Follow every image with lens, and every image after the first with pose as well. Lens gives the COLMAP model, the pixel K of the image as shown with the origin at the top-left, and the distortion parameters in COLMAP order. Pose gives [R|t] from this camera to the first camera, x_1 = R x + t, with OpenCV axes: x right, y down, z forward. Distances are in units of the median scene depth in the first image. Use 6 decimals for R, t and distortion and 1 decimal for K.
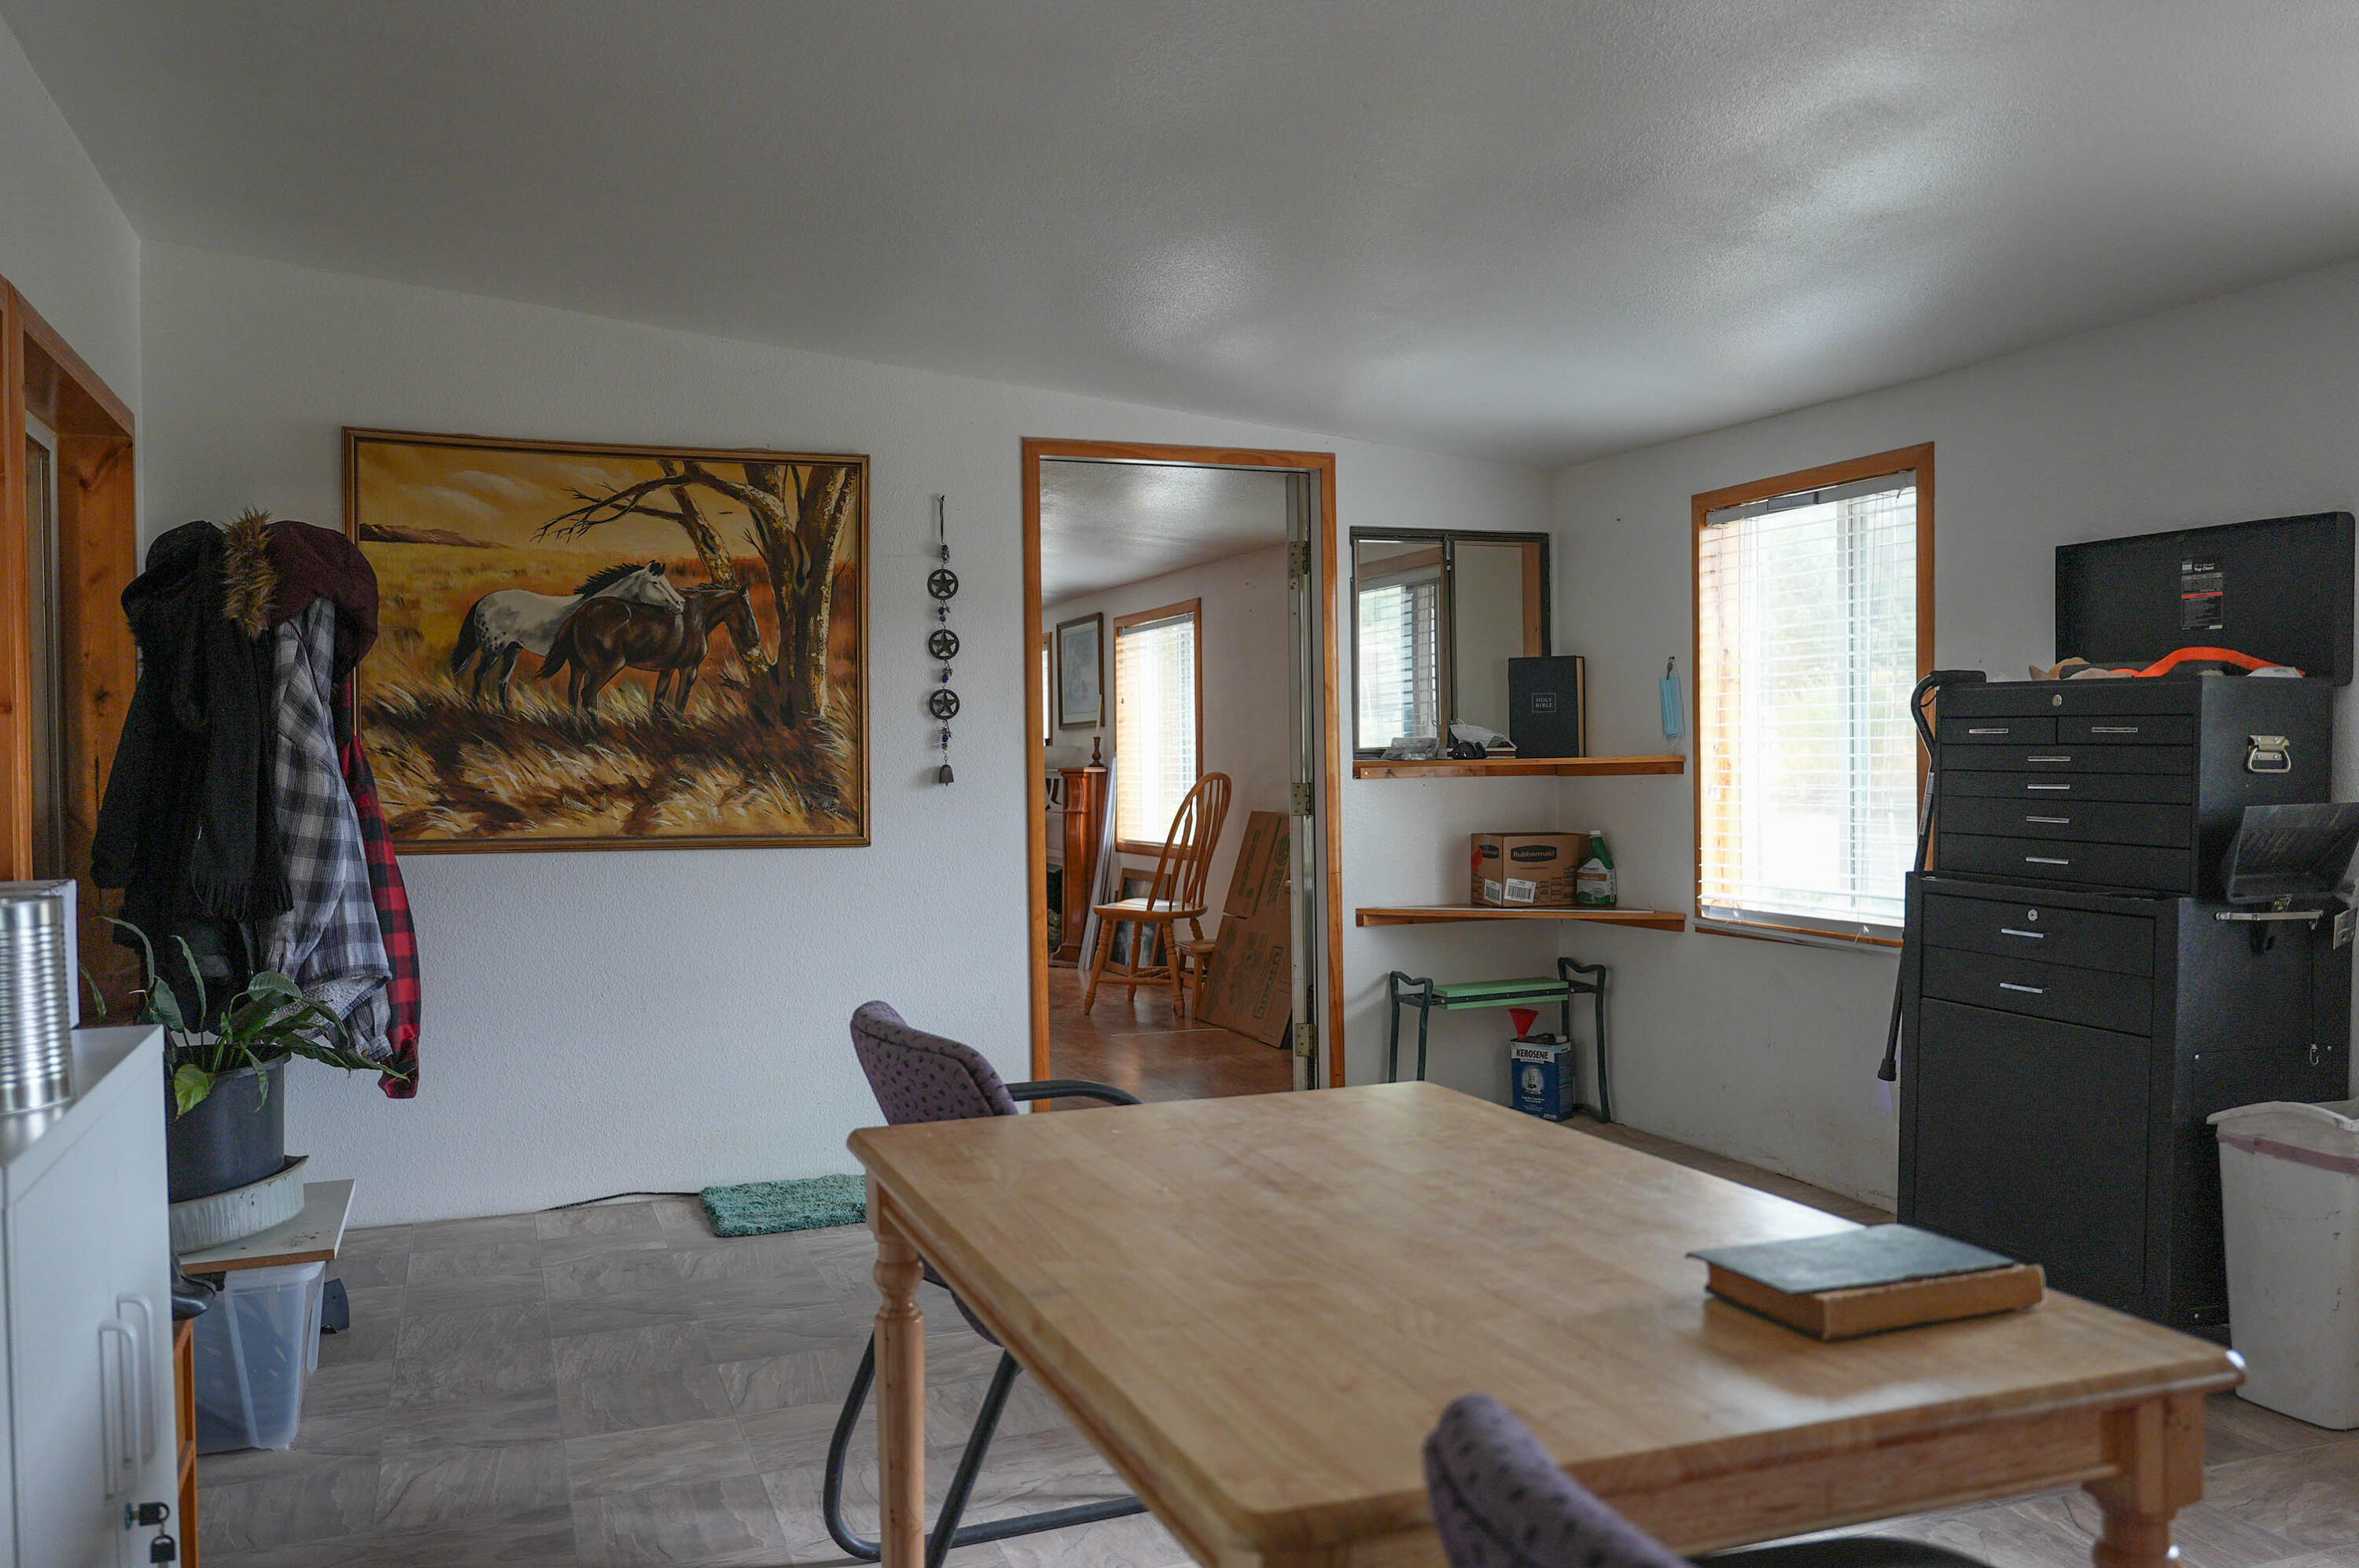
lens RADIAL K [[1925.1, 0, 1173.8], [0, 1925.1, 775.6], [0, 0, 1]] dist [-0.002328, 0.004364]
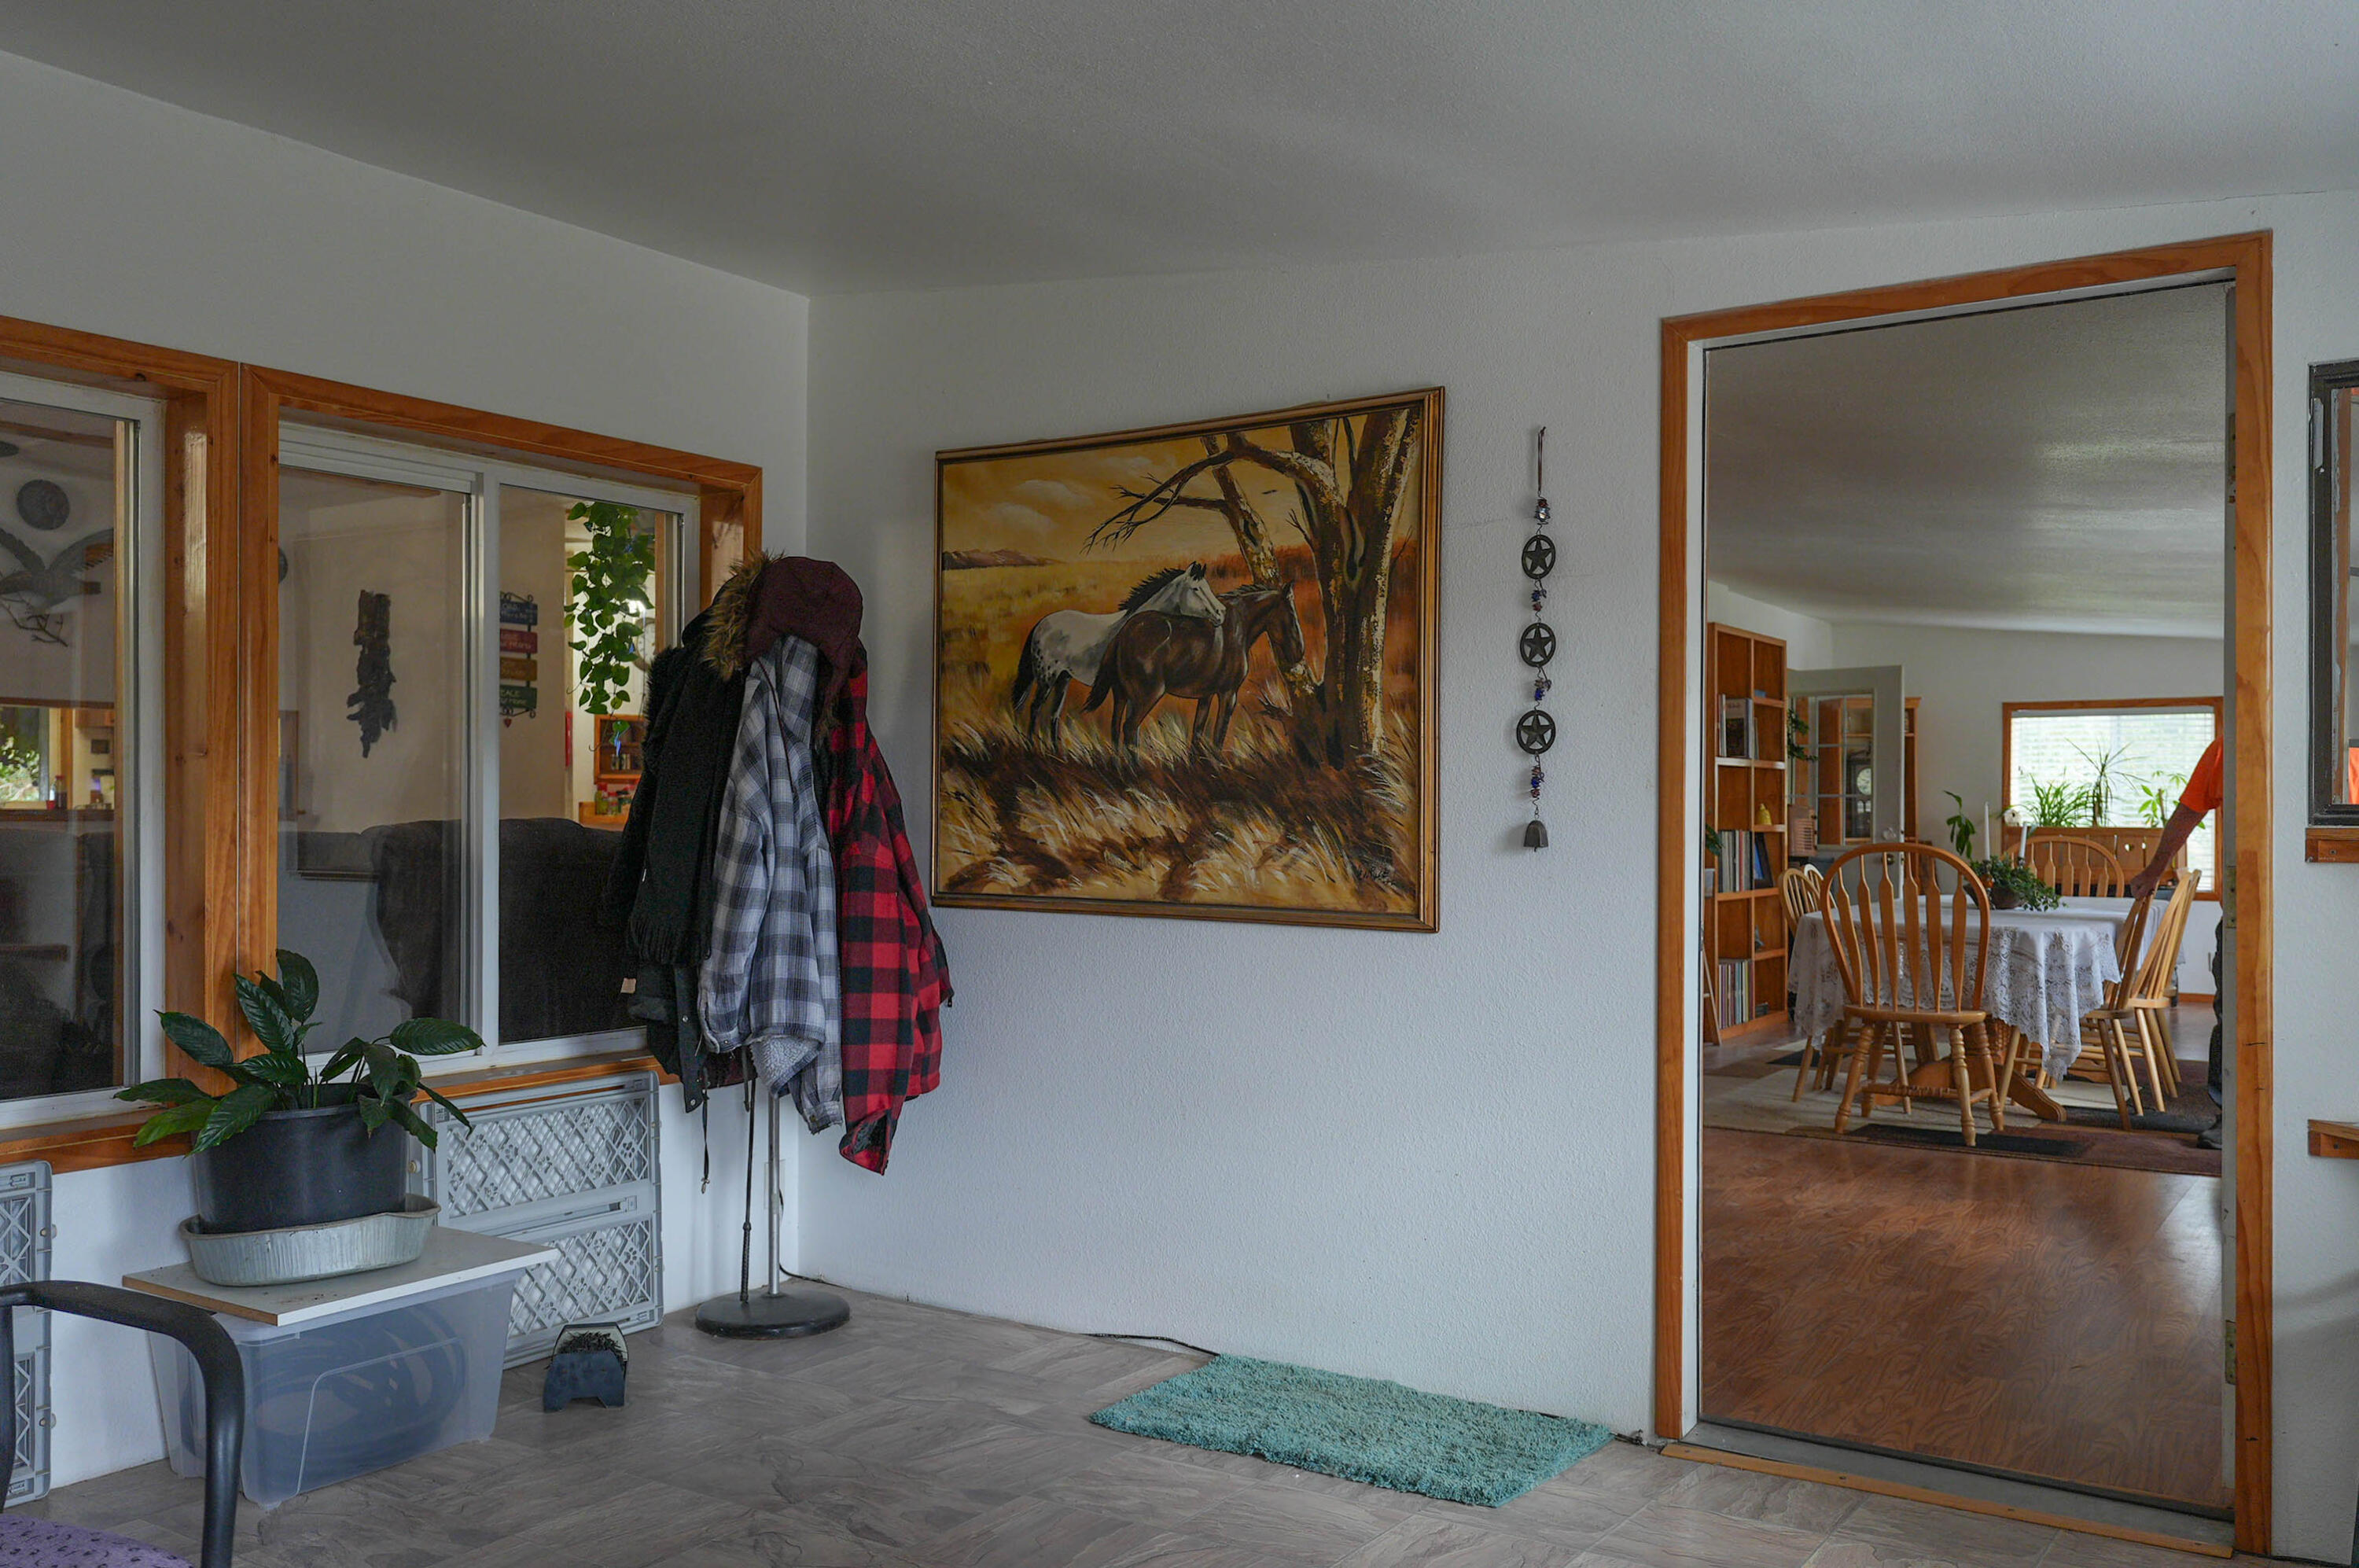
lens RADIAL K [[1925.1, 0, 1173.1], [0, 1925.1, 797.1], [0, 0, 1]] dist [-0.002328, 0.004364]
pose [[0.567057, 0.006546, -0.823653, 0.390765], [-0.017010, 0.999848, -0.003764, -0.009699], [0.823503, 0.016145, 0.567082, 0.534407]]
